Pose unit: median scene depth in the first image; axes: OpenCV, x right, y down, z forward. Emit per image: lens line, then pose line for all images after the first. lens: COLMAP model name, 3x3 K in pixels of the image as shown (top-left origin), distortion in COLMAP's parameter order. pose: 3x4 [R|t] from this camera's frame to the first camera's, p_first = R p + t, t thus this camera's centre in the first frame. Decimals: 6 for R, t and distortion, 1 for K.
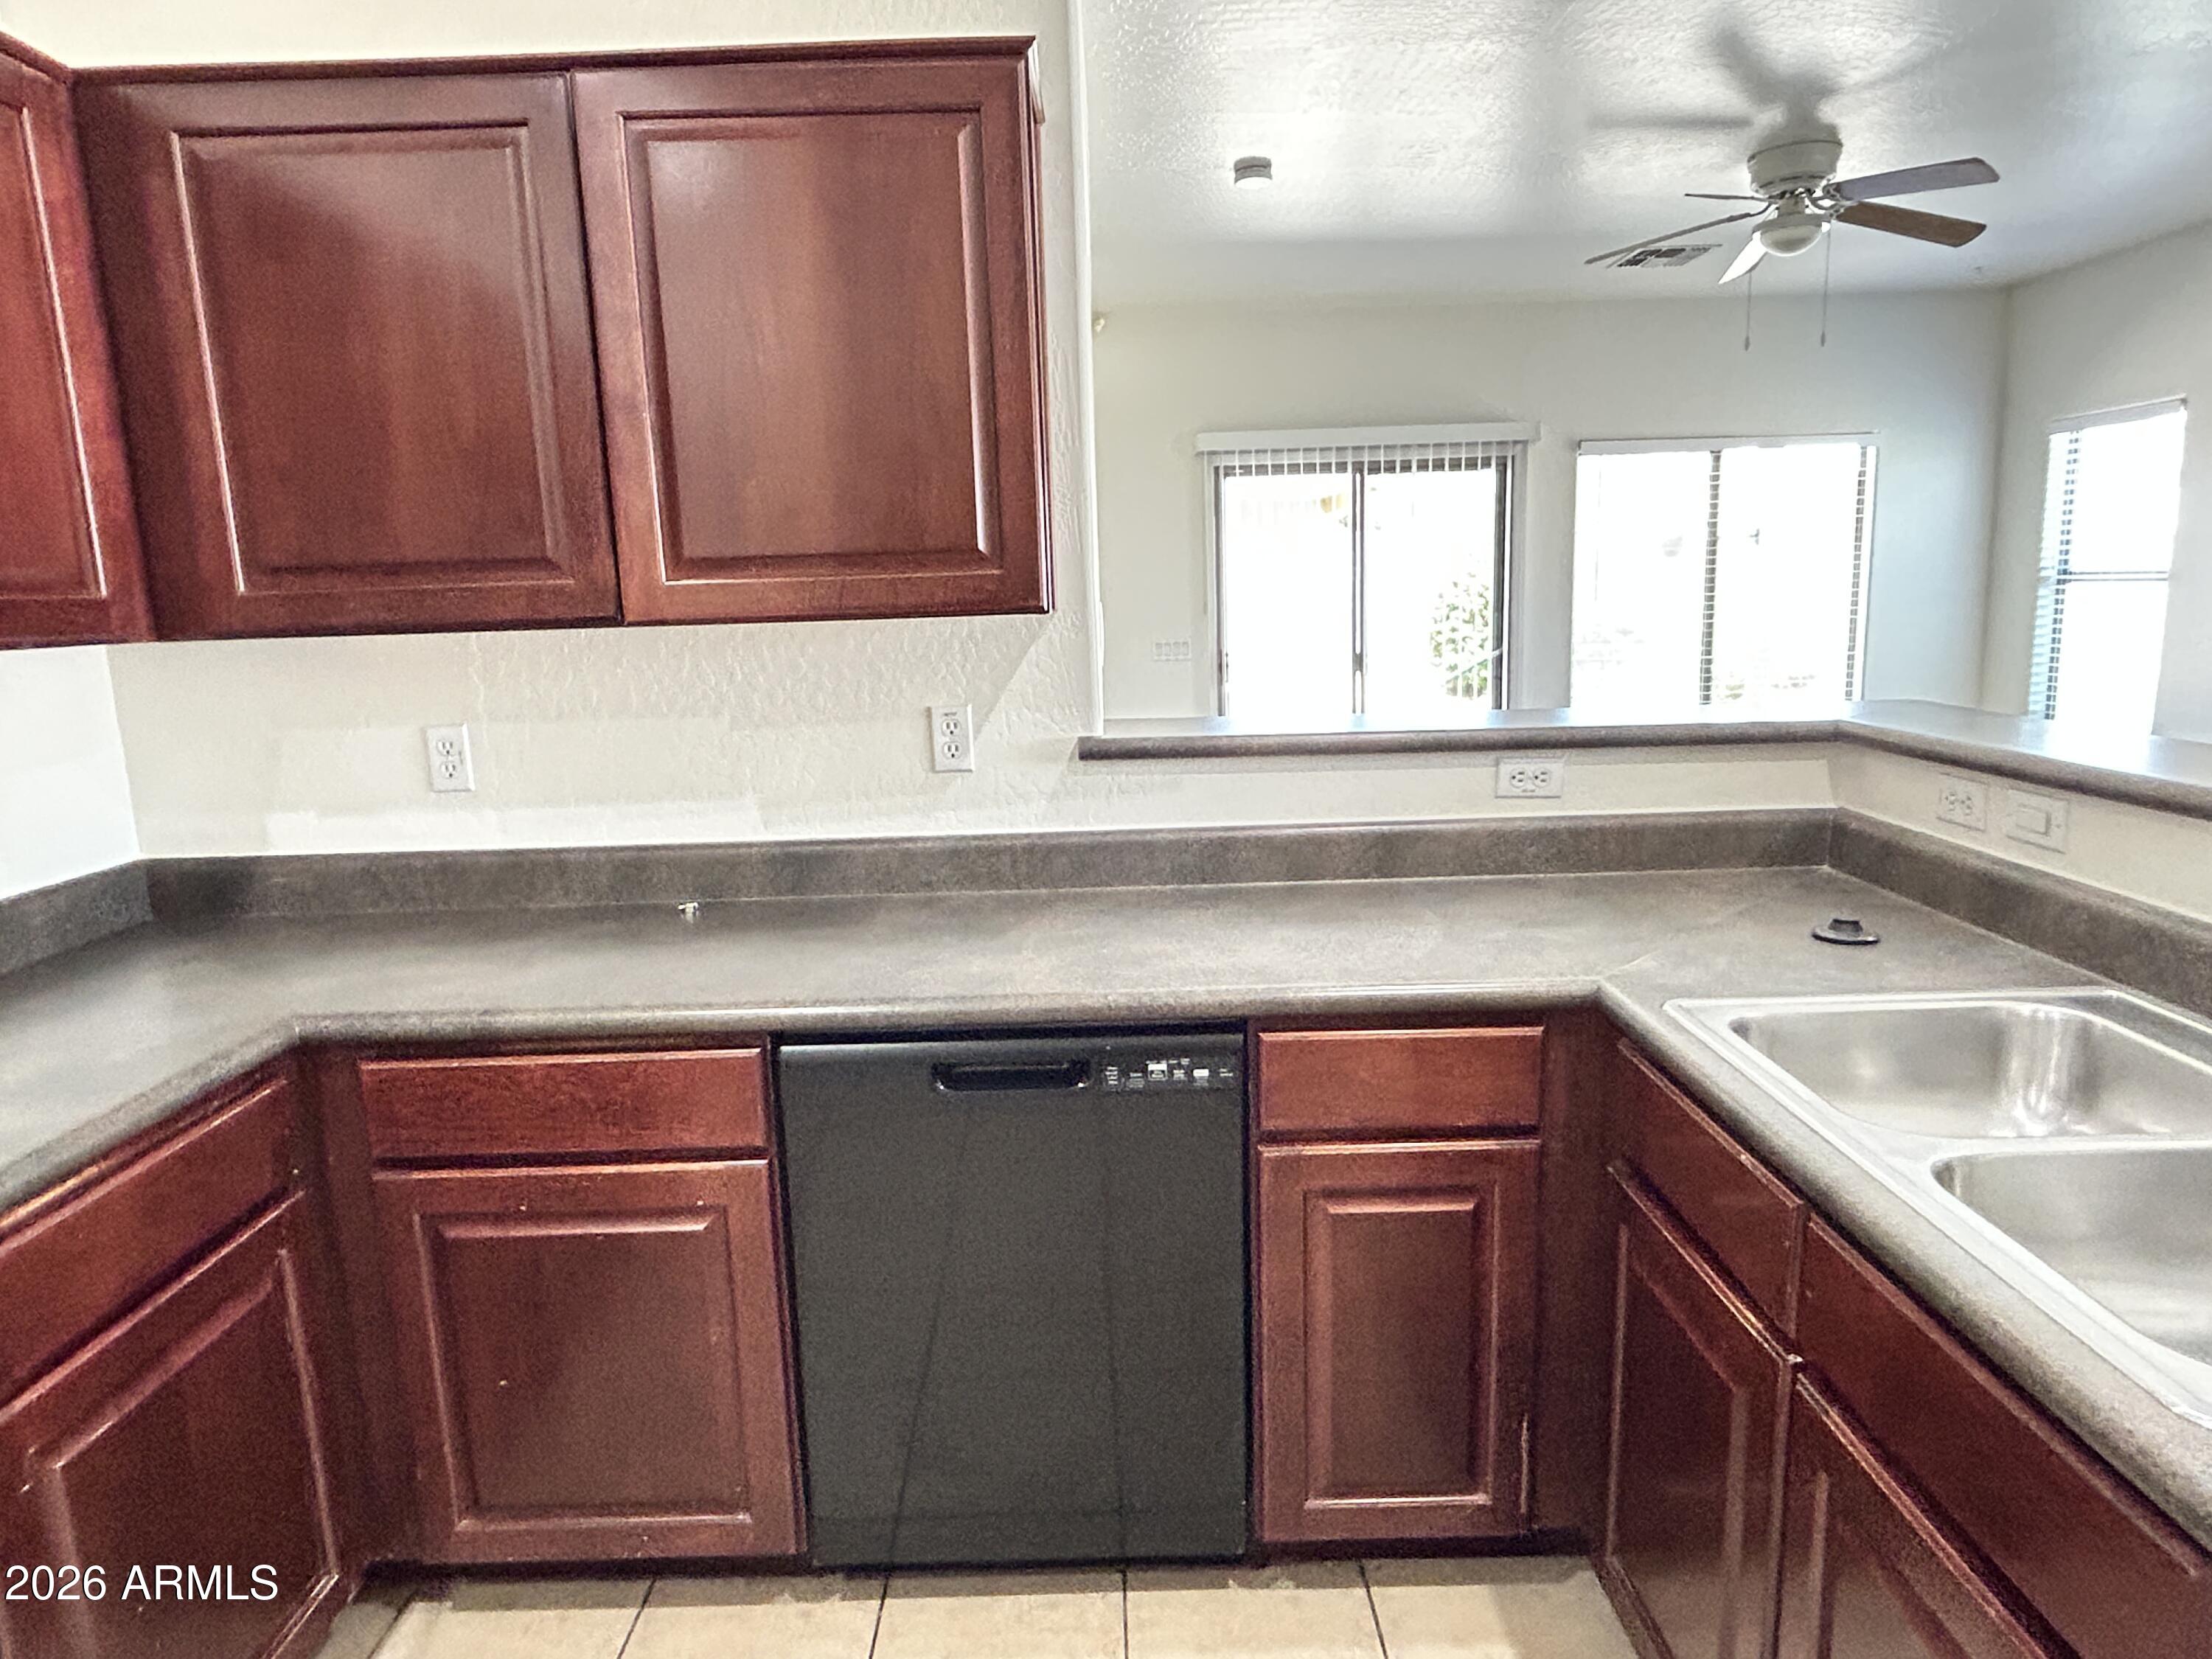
lens RADIAL K [[1307.1, 0, 1101.3], [0, 1307.1, 830.3], [0, 0, 1]] dist [-0.021813, 0.001150]
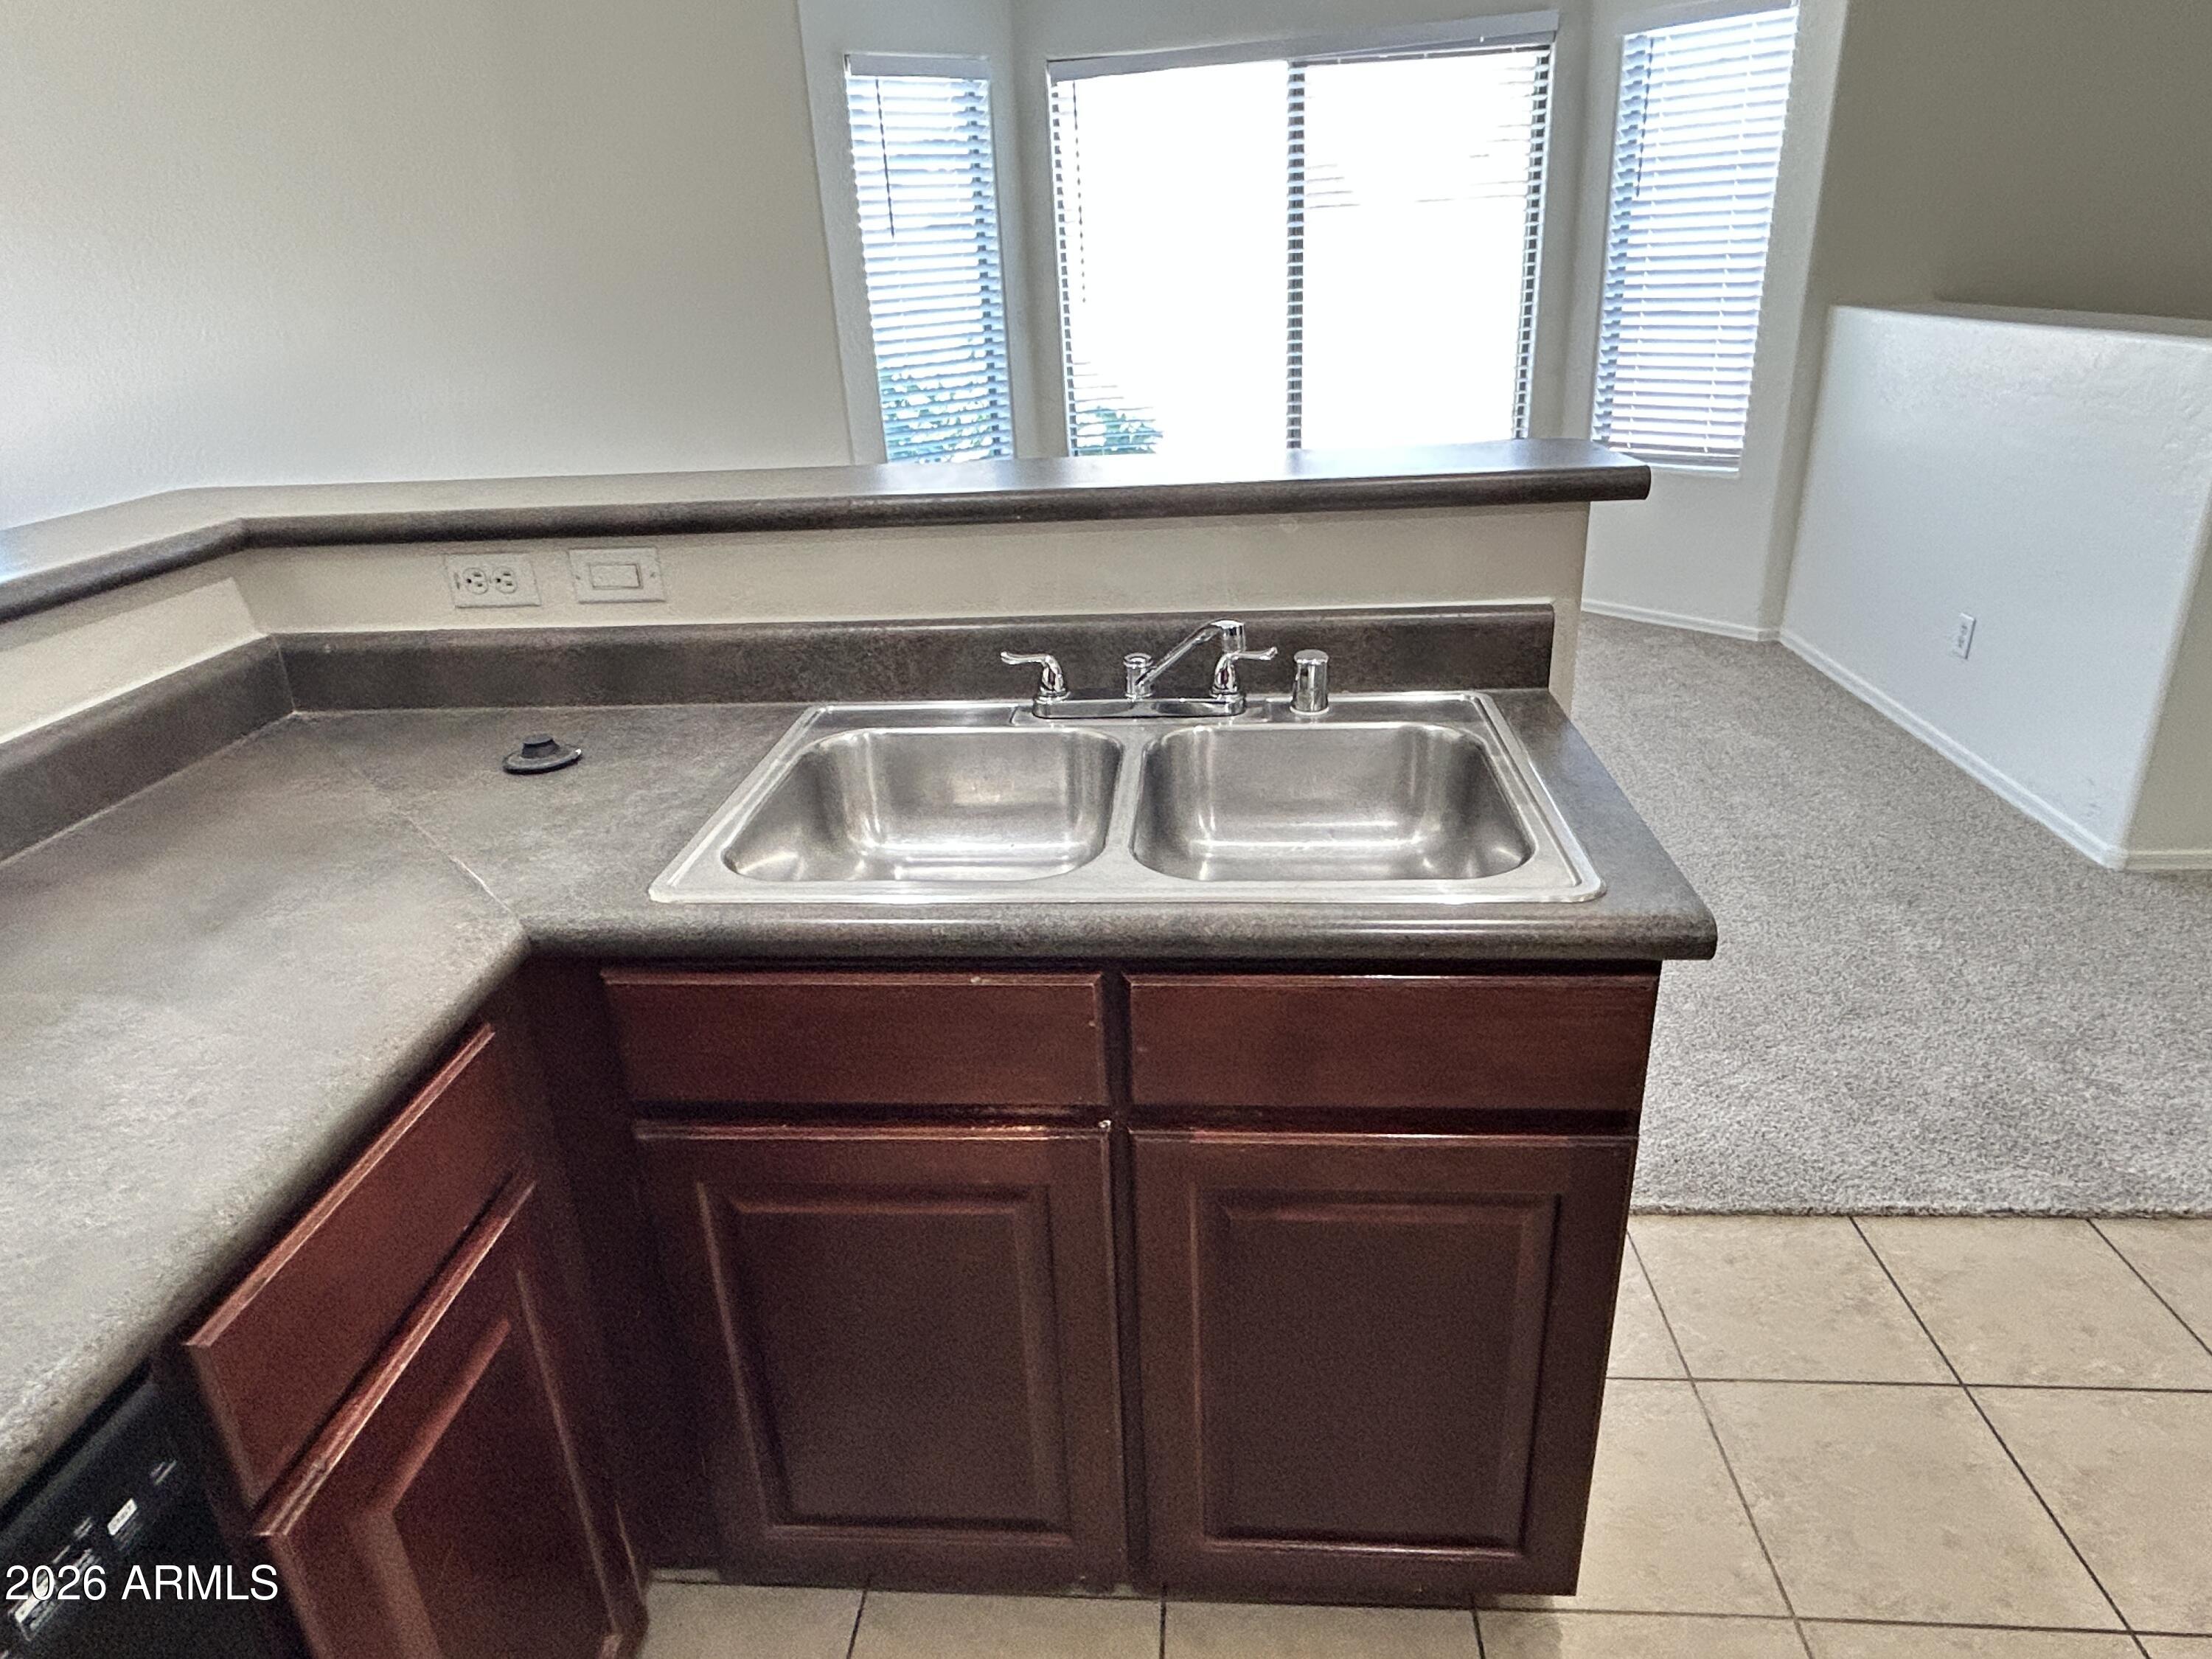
lens RADIAL K [[1307.1, 0, 1106.3], [0, 1307.1, 826.4], [0, 0, 1]] dist [-0.021813, 0.001150]
pose [[0.077712, -0.373102, 0.924530, -0.196881], [0.221394, 0.910639, 0.348887, -0.095165], [-0.972083, 0.177573, 0.153370, 0.545948]]
